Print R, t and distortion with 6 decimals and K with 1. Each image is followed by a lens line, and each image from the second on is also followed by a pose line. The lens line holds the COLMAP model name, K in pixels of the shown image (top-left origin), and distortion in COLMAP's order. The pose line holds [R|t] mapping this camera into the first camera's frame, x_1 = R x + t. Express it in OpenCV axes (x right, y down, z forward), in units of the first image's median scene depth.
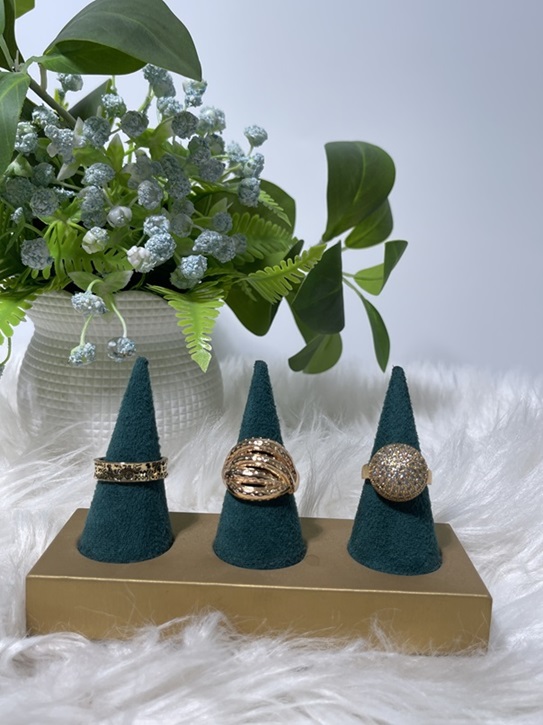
lens RADIAL K [[659.4, 0, 272.6], [0, 659.4, 367.7], [0, 0, 1]] dist [0.021581, 0.000000]
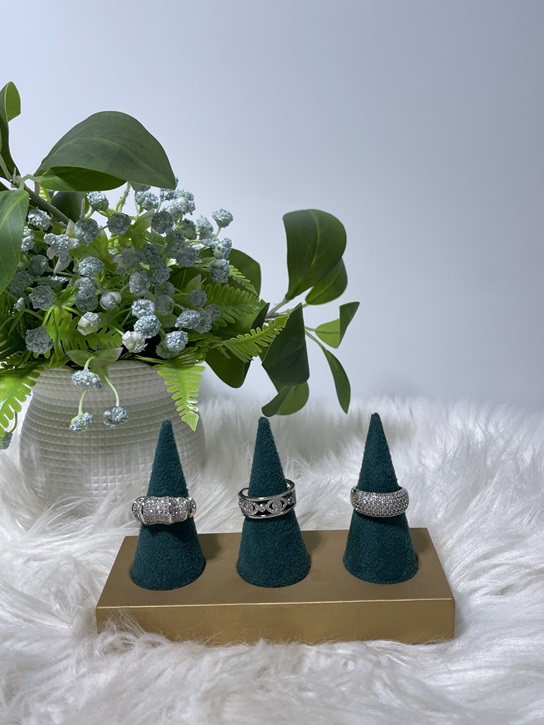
lens RADIAL K [[659.4, 0, 273.0], [0, 659.4, 368.3], [0, 0, 1]] dist [0.021581, 0.000000]
pose [[0.997512, -0.055160, 0.043892, -0.002907], [0.055864, 0.998326, -0.014986, -0.070308], [-0.042992, 0.017400, 0.998924, -0.146996]]
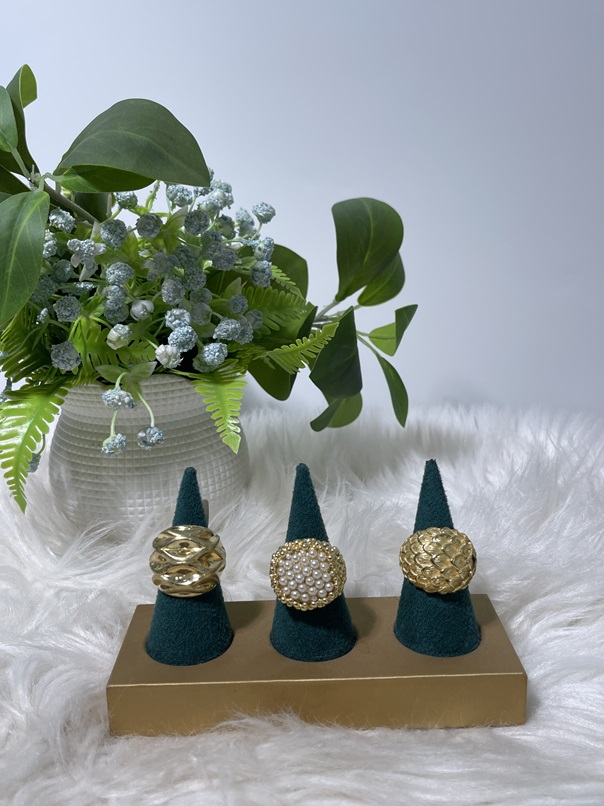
lens RADIAL K [[733.0, 0, 304.0], [0, 733.0, 408.0], [0, 0, 1]] dist [0.021581, 0.000000]
pose [[0.997689, -0.067258, 0.009624, 0.005524], [0.066704, 0.996547, 0.049447, -0.103651], [-0.012916, -0.048690, 0.998730, -0.159276]]
